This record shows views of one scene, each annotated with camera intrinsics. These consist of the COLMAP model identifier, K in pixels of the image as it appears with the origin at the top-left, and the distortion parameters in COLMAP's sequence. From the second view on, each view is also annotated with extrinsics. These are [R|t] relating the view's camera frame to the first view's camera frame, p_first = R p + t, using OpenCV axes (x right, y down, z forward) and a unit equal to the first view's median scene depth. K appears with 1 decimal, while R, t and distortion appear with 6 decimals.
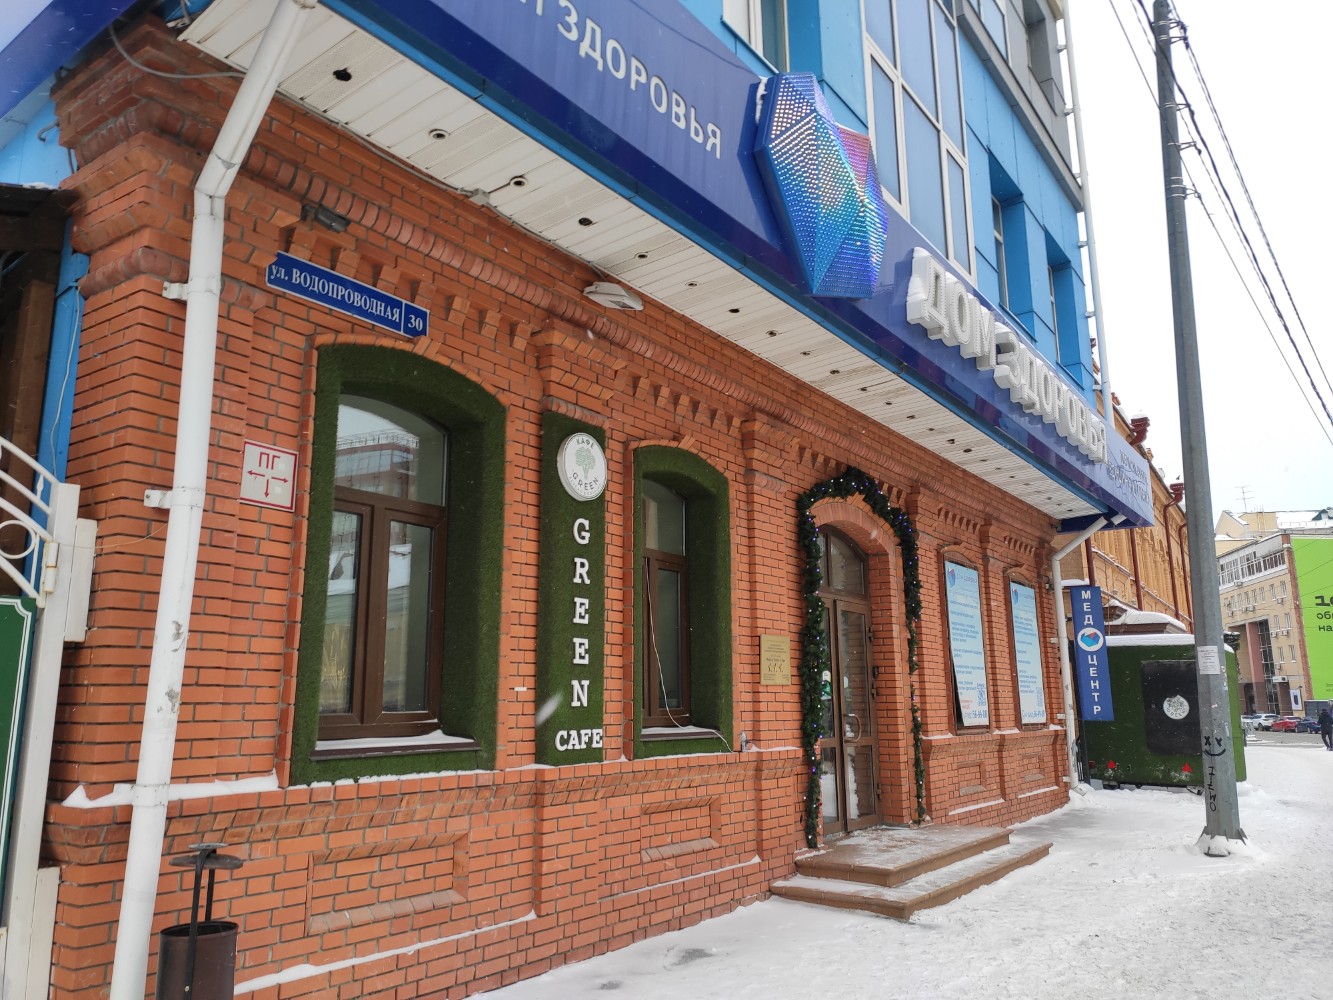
lens RADIAL K [[991.5, 0, 654.4], [0, 991.5, 507.1], [0, 0, 1]] dist [0.046192, -0.067678]
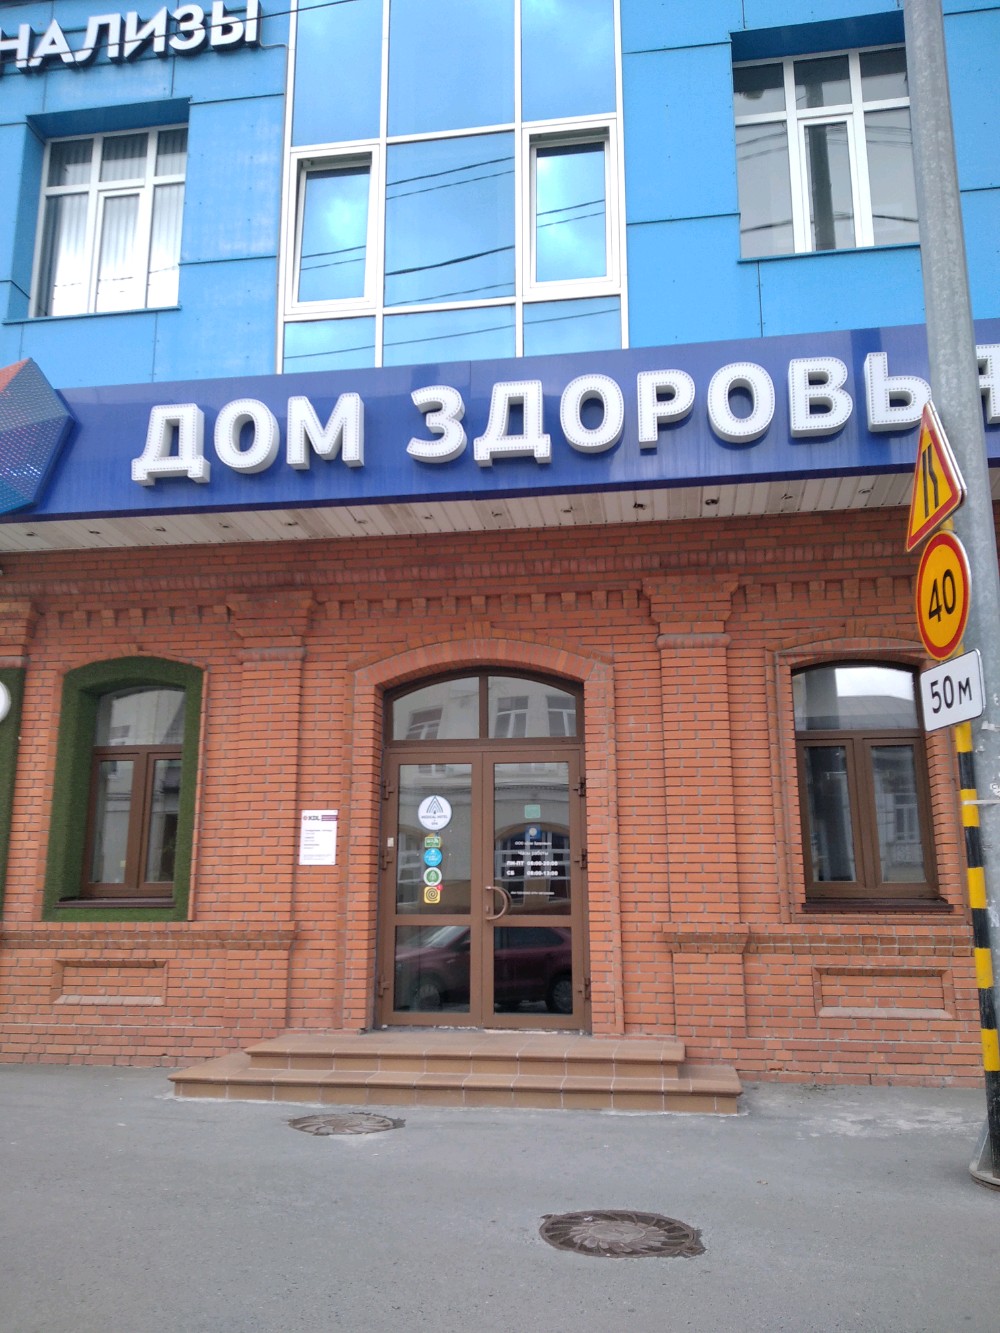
lens RADIAL K [[1056.4, 0, 498.1], [0, 1056.4, 674.9], [0, 0, 1]] dist [0.072703, -0.063905]
pose [[0.463857, -0.164360, -0.870530, 1.598752], [0.173679, 0.980442, -0.092568, 0.186303], [0.868719, -0.108254, 0.483331, 0.946736]]
